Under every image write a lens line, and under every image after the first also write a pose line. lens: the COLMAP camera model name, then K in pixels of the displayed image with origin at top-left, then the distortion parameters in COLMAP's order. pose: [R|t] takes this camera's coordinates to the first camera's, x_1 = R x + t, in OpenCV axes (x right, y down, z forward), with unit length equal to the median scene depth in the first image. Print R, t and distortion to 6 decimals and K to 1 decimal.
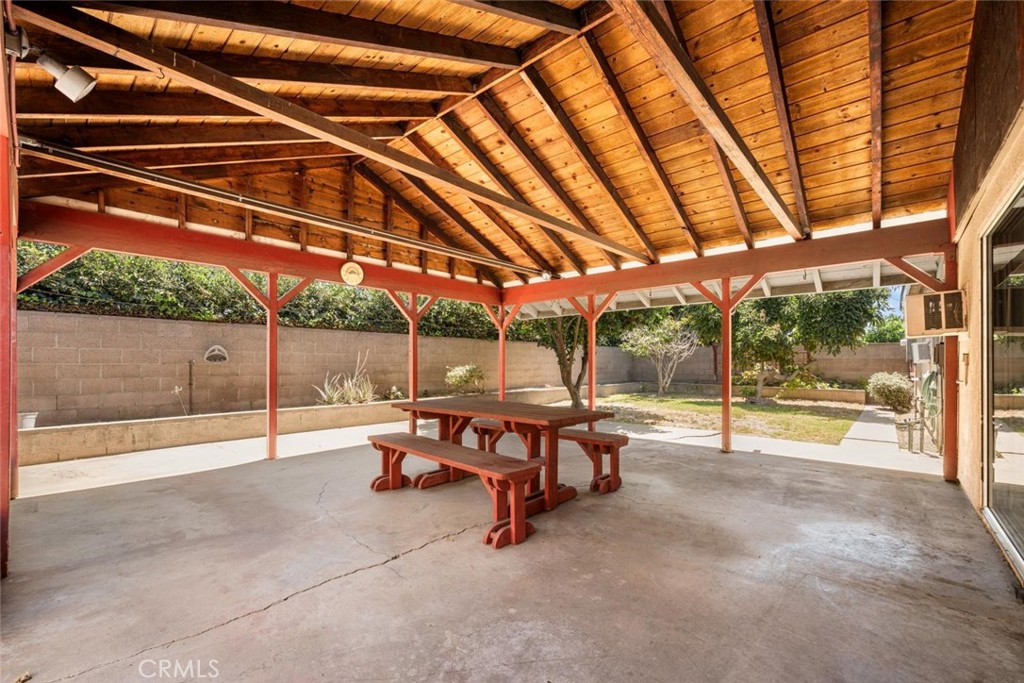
lens RADIAL K [[422.6, 0, 531.2], [0, 422.6, 366.6], [0, 0, 1]] dist [-0.001780, 0.000557]
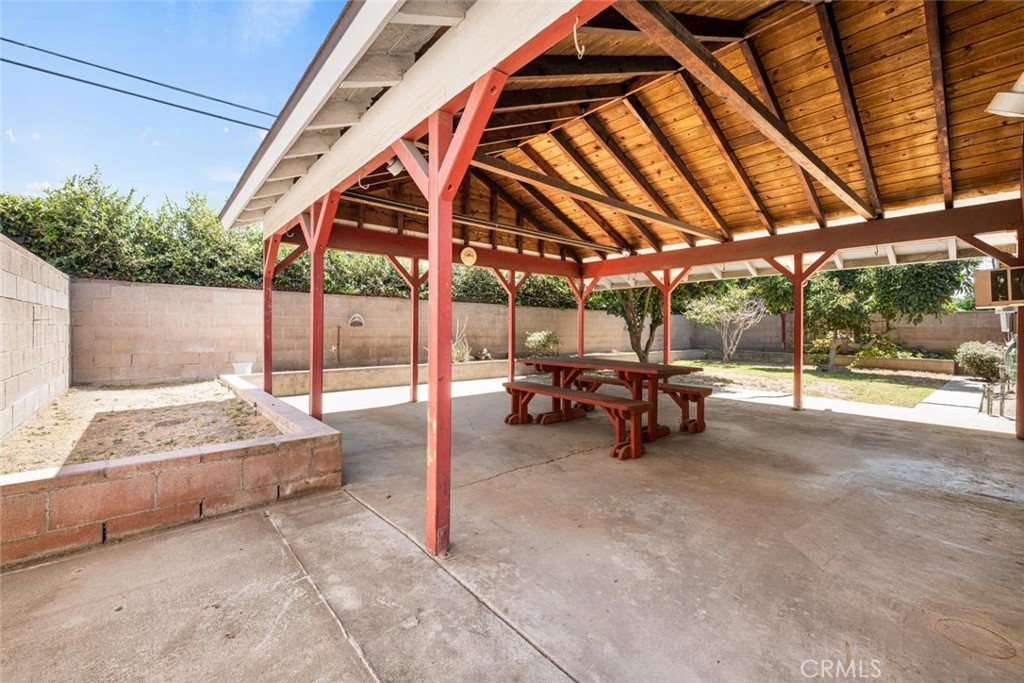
lens RADIAL K [[422.6, 0, 510.8], [0, 422.6, 332.4], [0, 0, 1]] dist [-0.001780, 0.000557]
pose [[0.987586, 0.007051, -0.156921, -0.120179], [-0.007613, 0.999967, -0.002982, 0.007297], [0.156895, 0.004140, 0.987607, -0.234676]]
